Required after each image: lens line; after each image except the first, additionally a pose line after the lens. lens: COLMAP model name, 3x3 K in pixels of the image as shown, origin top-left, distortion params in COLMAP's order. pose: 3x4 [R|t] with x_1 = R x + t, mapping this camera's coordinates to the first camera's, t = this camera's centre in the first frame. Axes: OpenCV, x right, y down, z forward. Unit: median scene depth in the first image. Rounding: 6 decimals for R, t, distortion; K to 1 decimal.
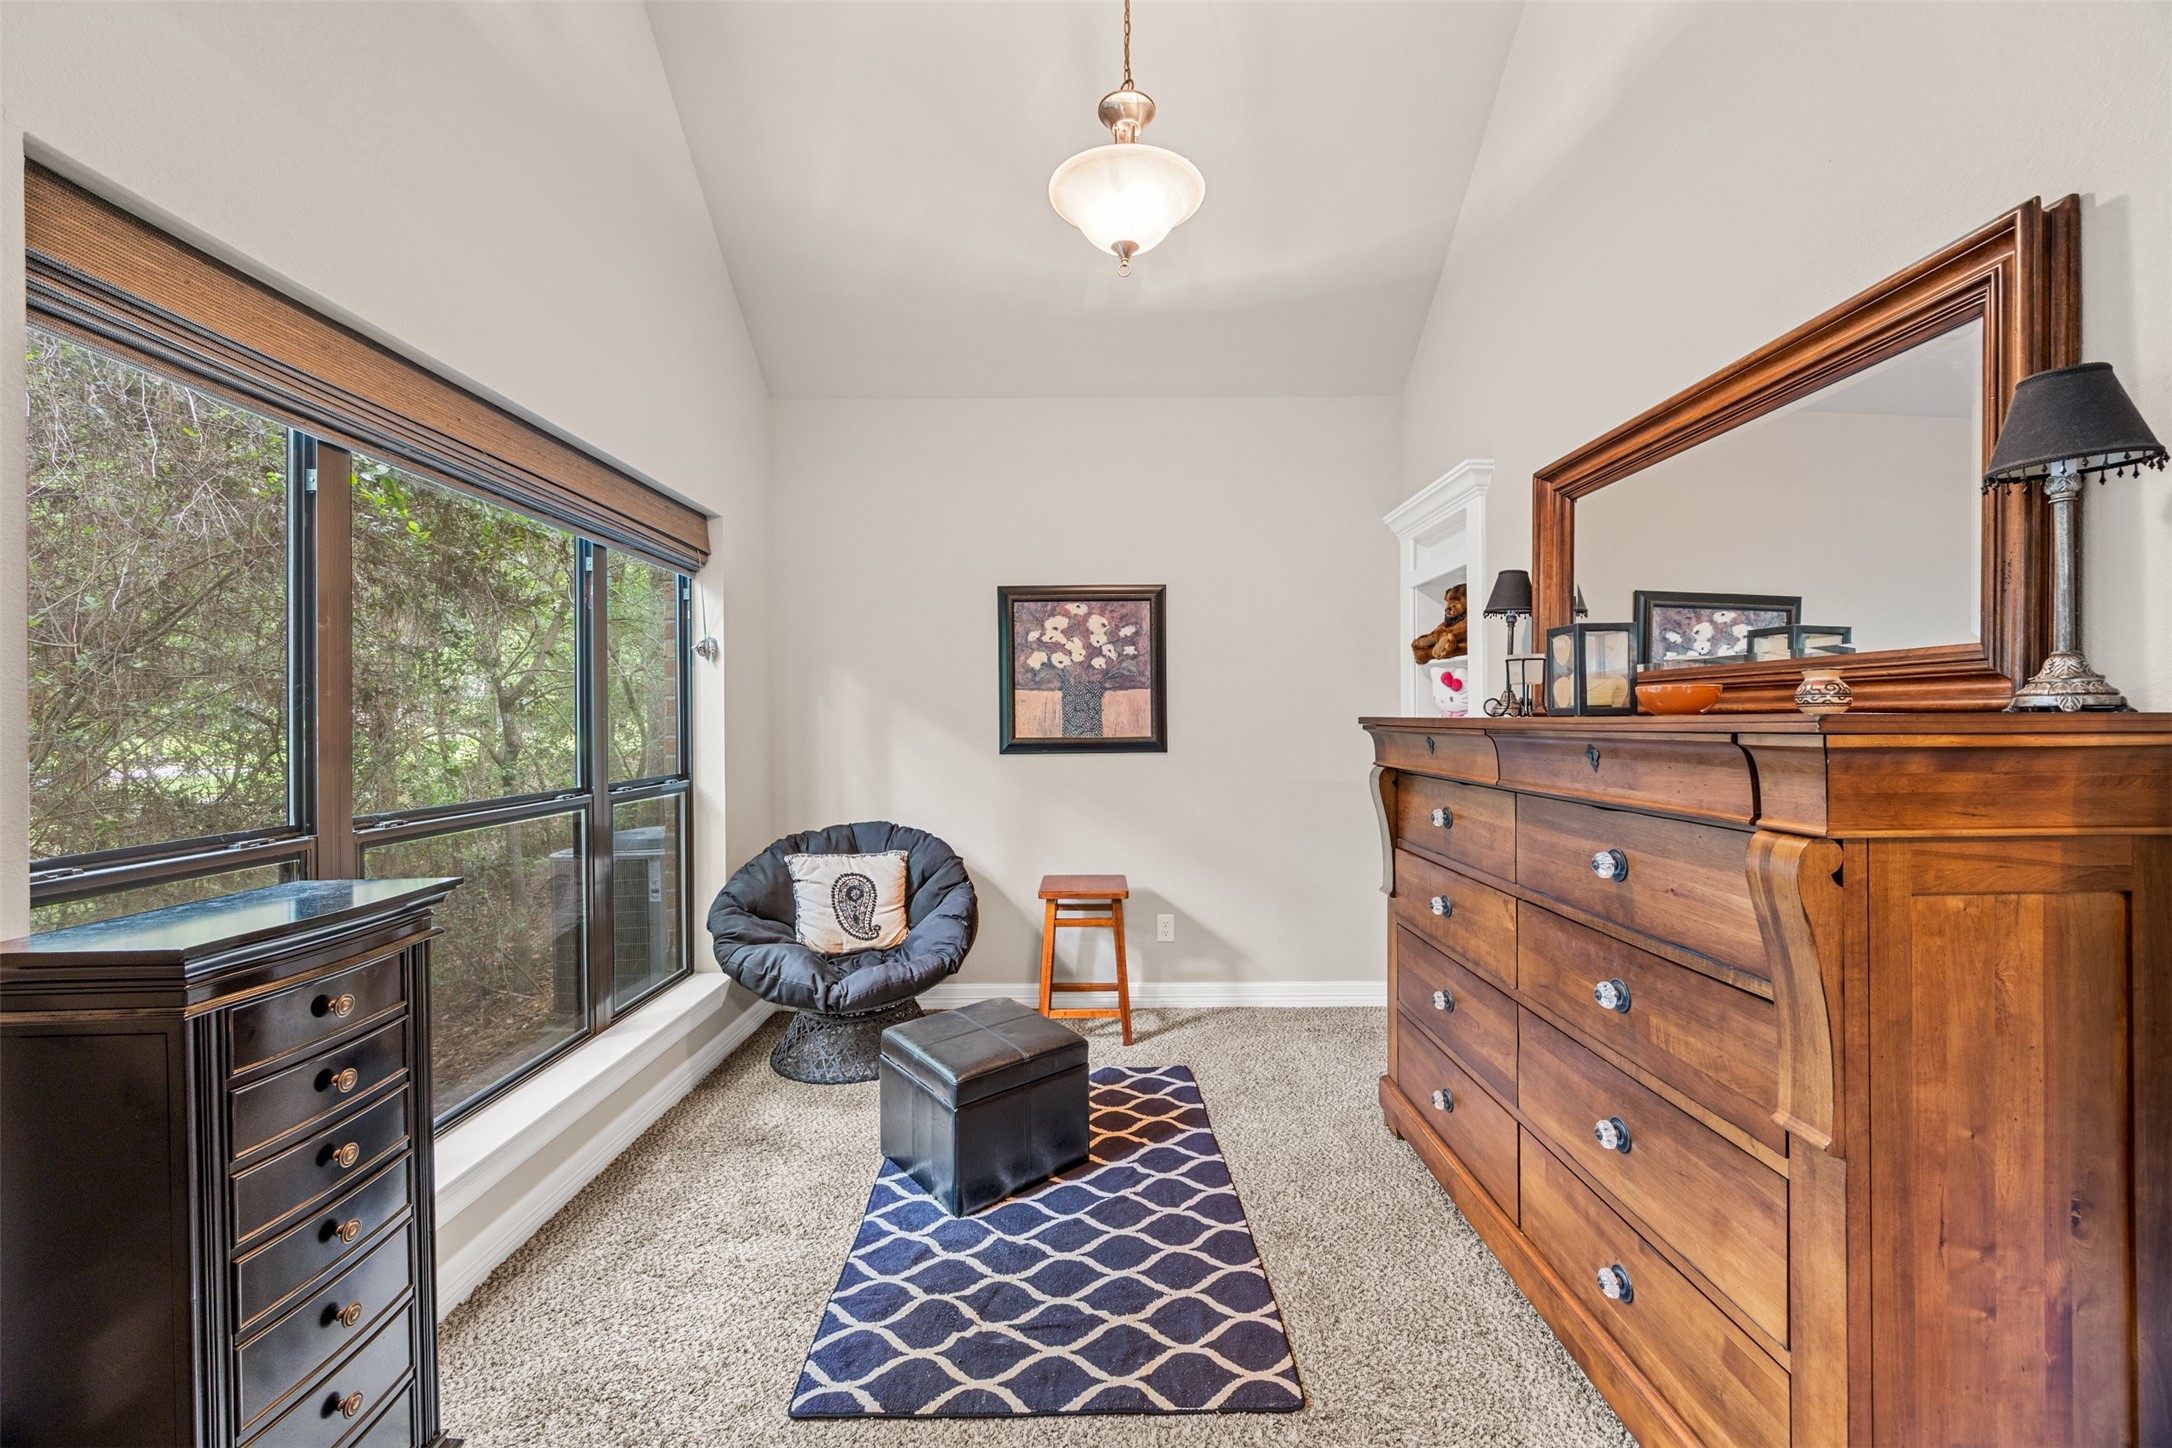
lens RADIAL K [[830.5, 0, 1094.9], [0, 830.5, 727.8], [0, 0, 1]] dist [-0.002784, -0.000456]
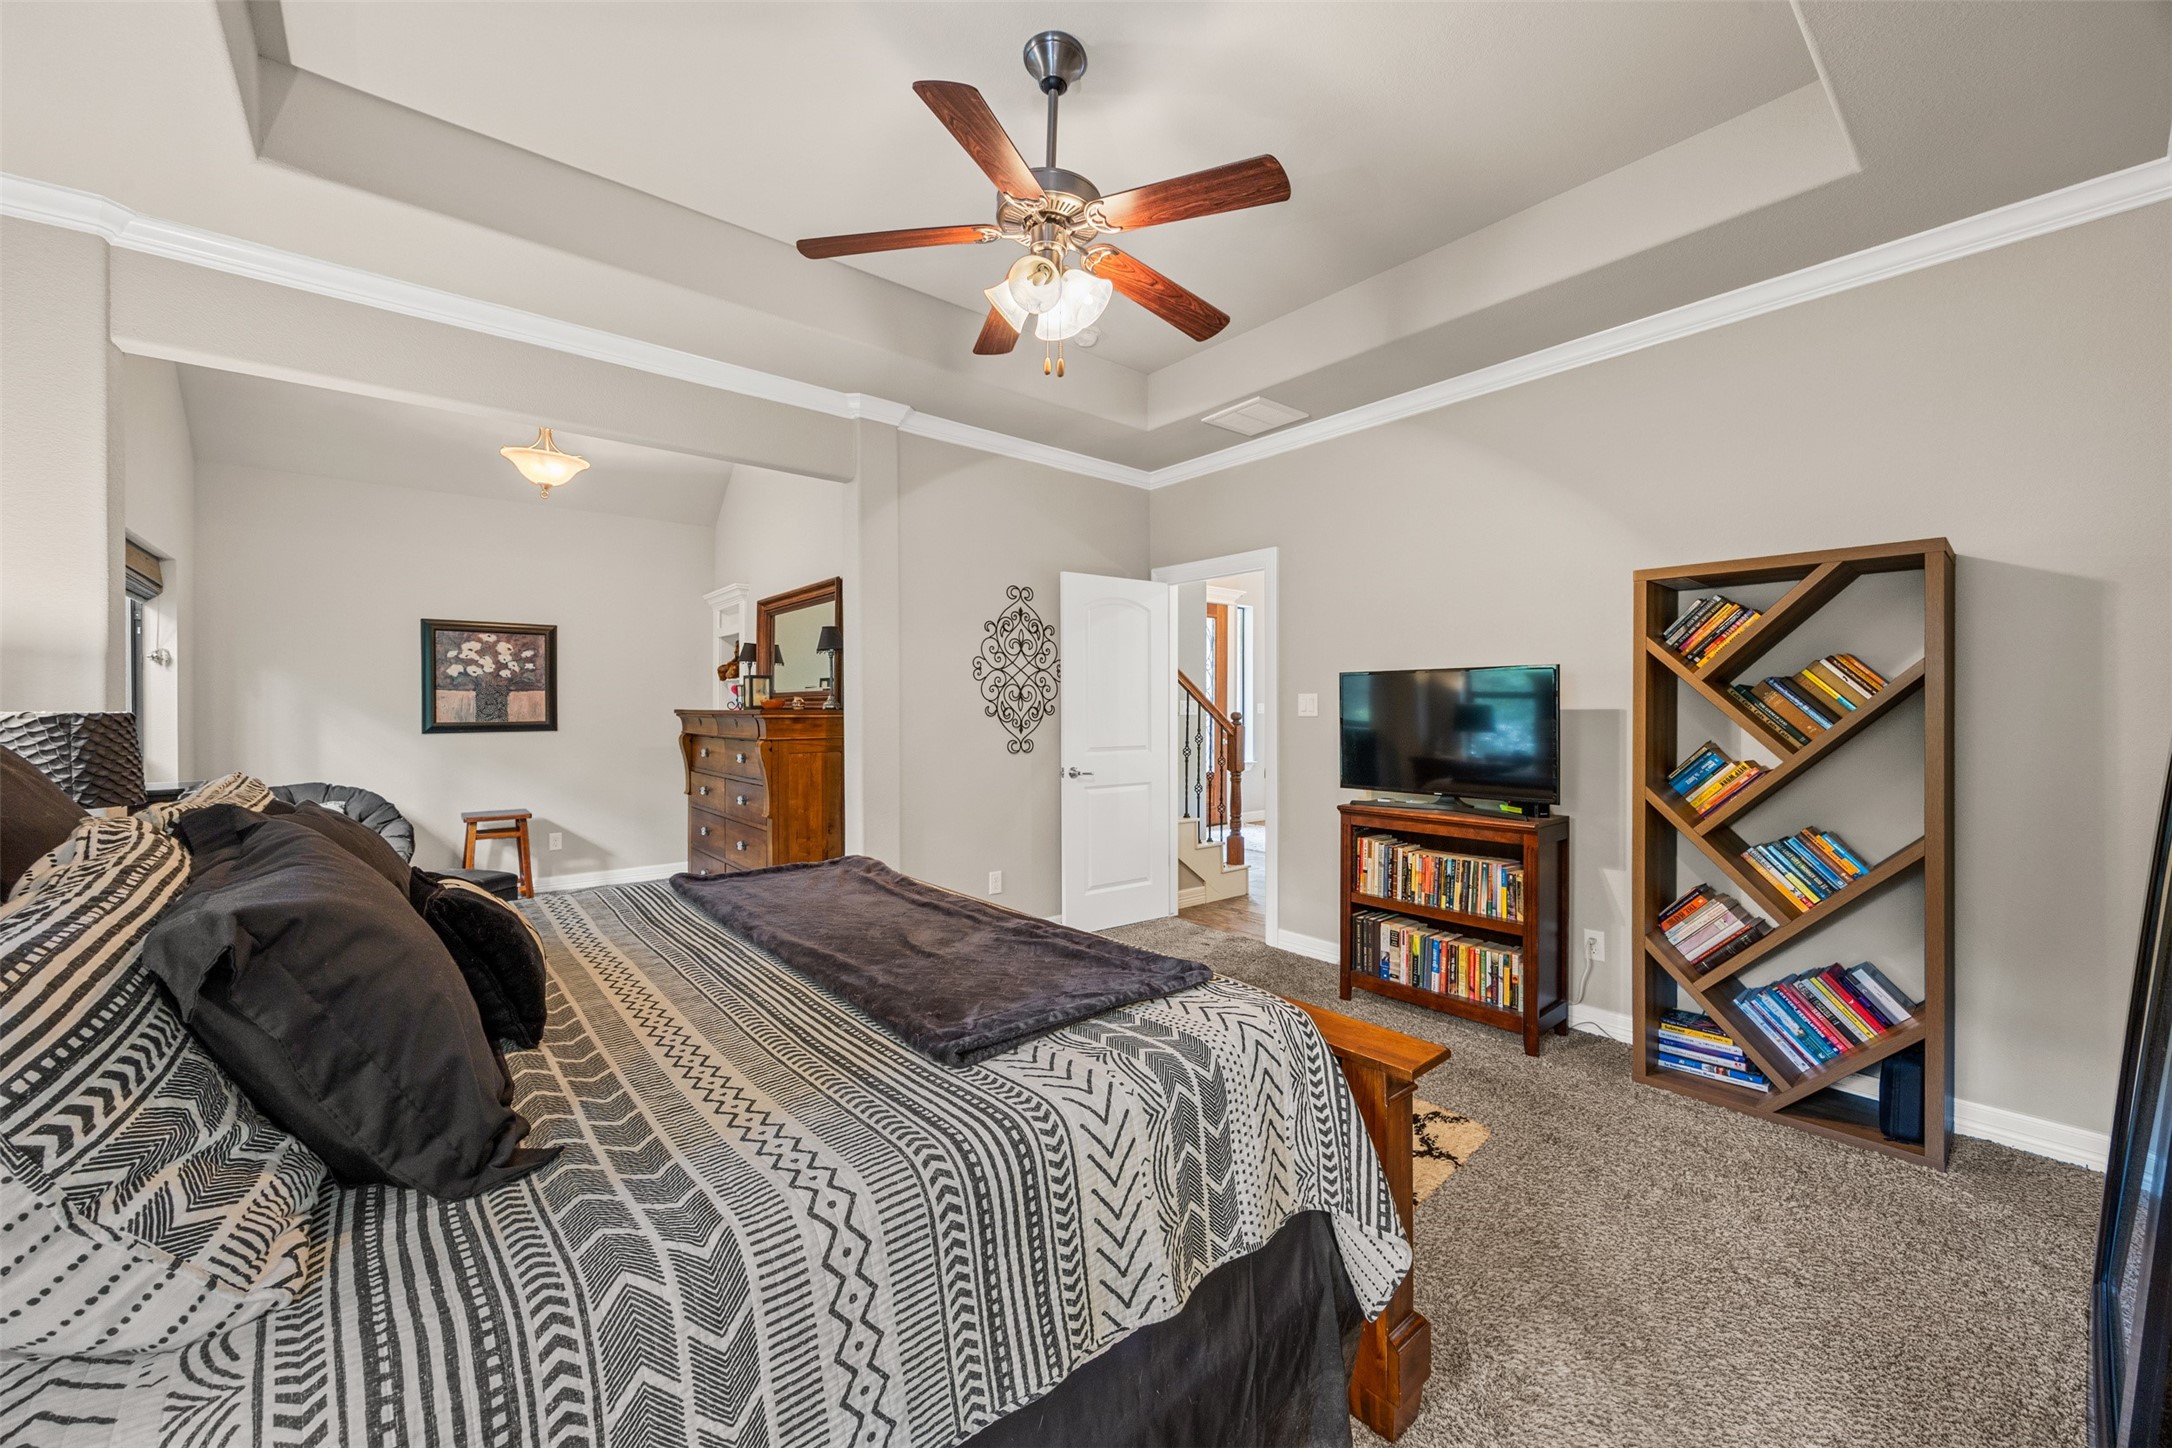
lens RADIAL K [[832.8, 0, 1087.3], [0, 832.8, 701.4], [0, 0, 1]] dist [-0.002291, -0.000488]
pose [[0.773638, 0.008224, 0.633575, -0.138107], [0.004171, 0.999828, -0.018071, 0.006142], [-0.633615, 0.016624, 0.773470, -0.881589]]
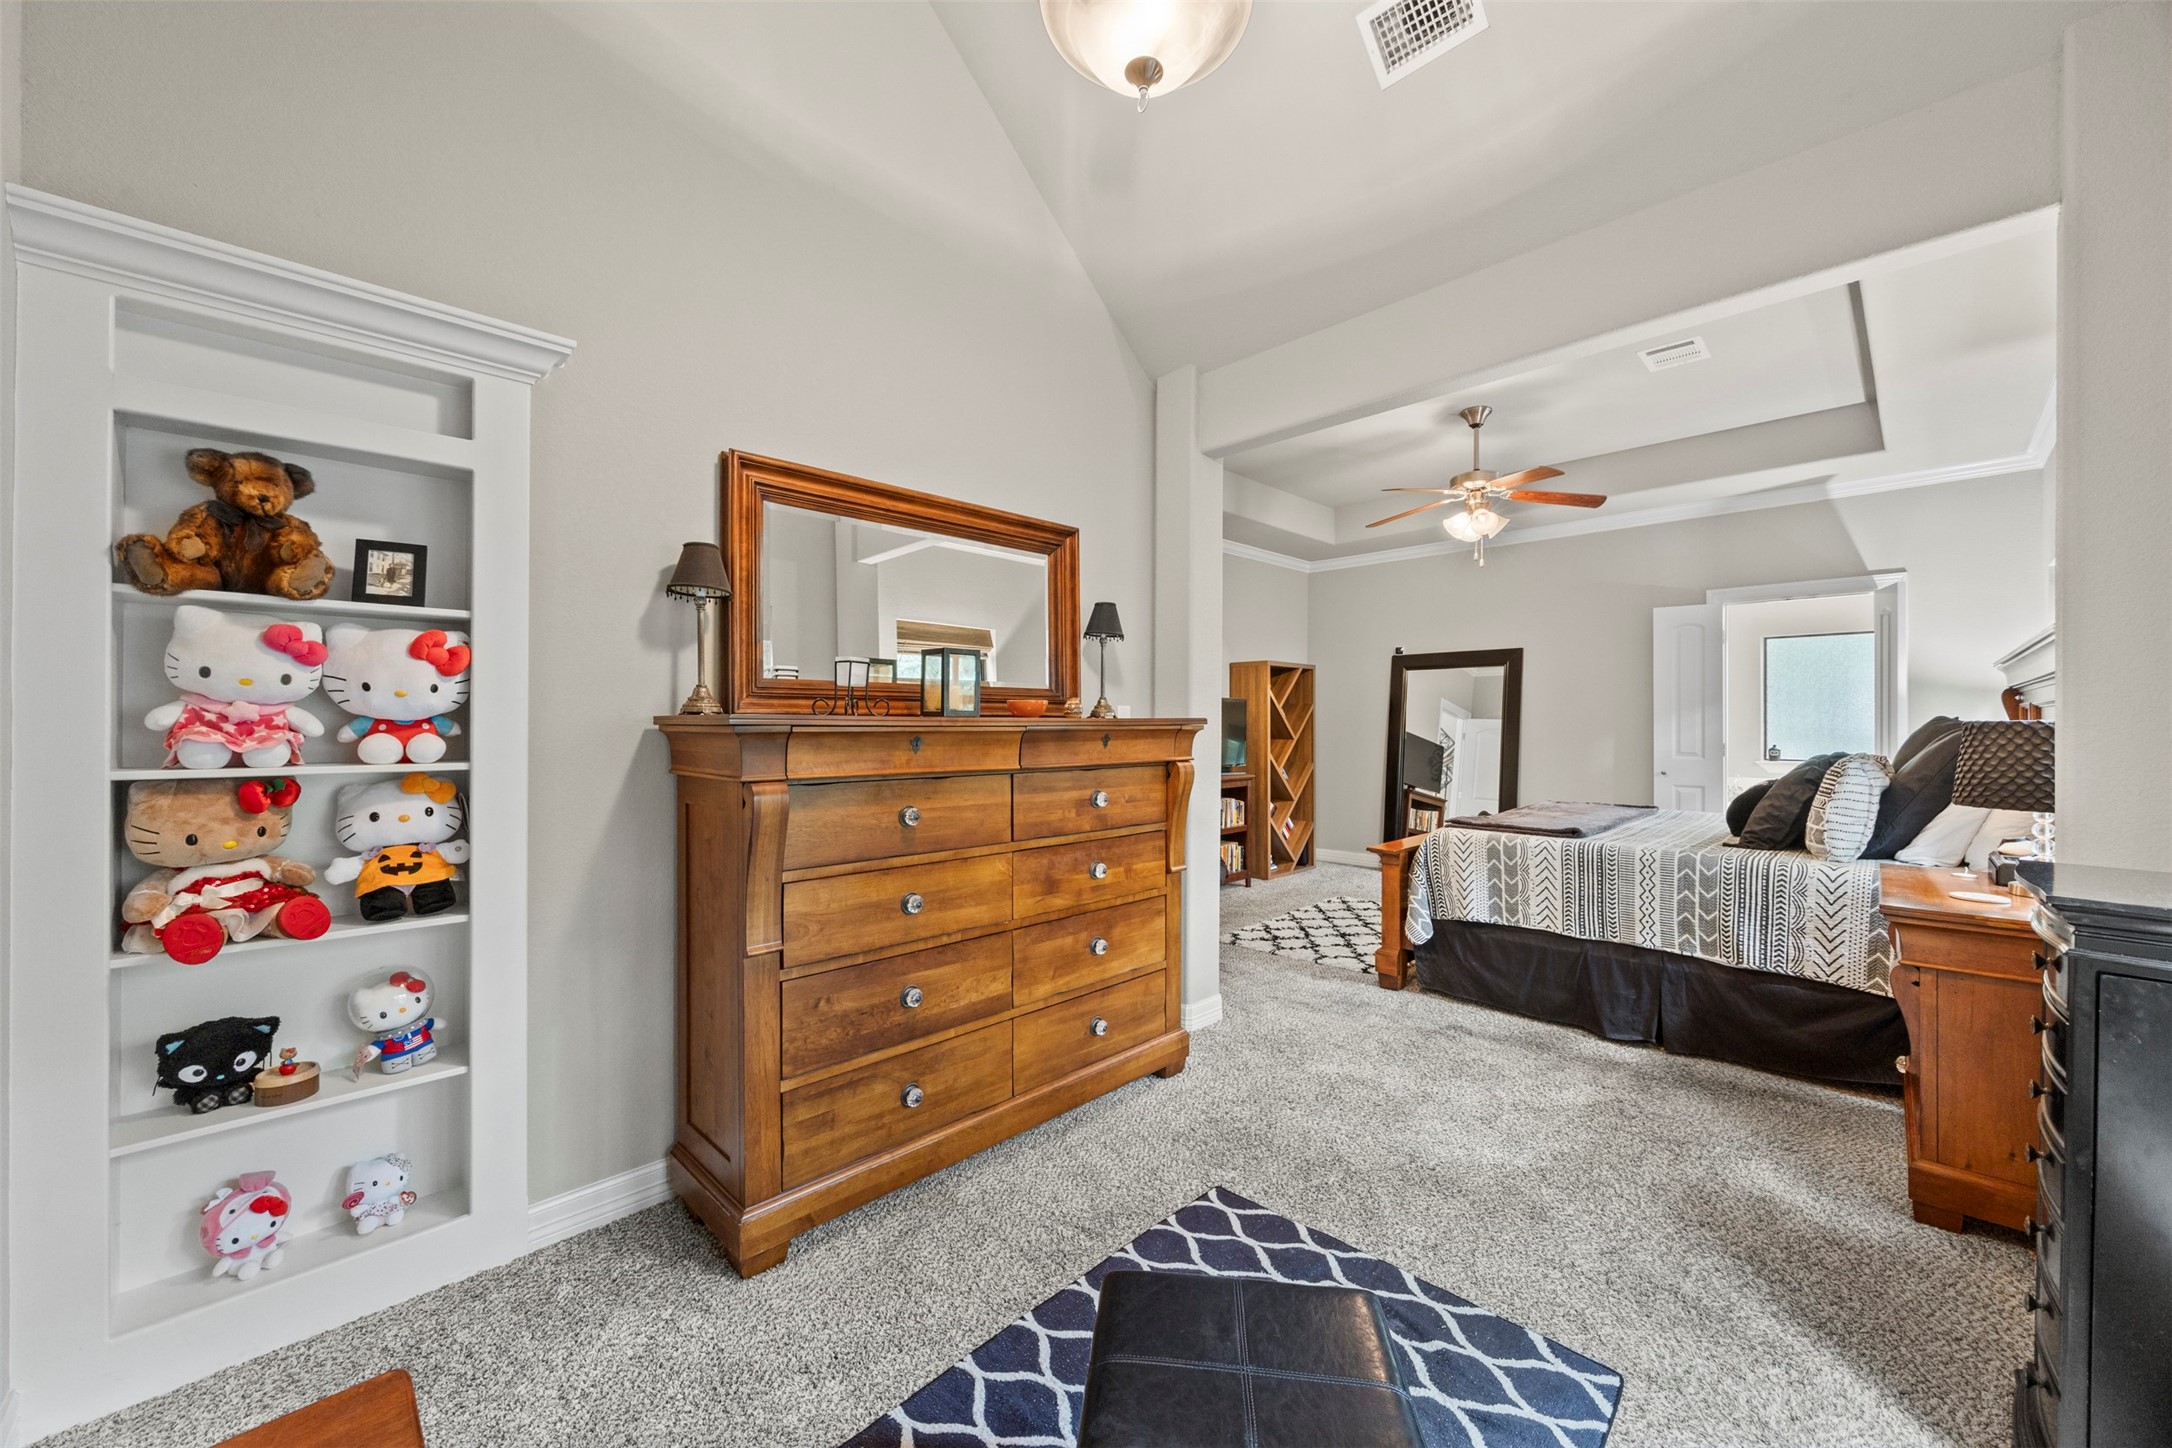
lens RADIAL K [[830.5, 0, 1094.9], [0, 830.5, 727.8], [0, 0, 1]] dist [-0.002784, -0.000456]
pose [[-0.701467, 0.000298, 0.712702, -0.264297], [0.010681, 0.999892, 0.010095, -0.003725], [-0.712622, 0.014694, -0.701394, 0.897439]]
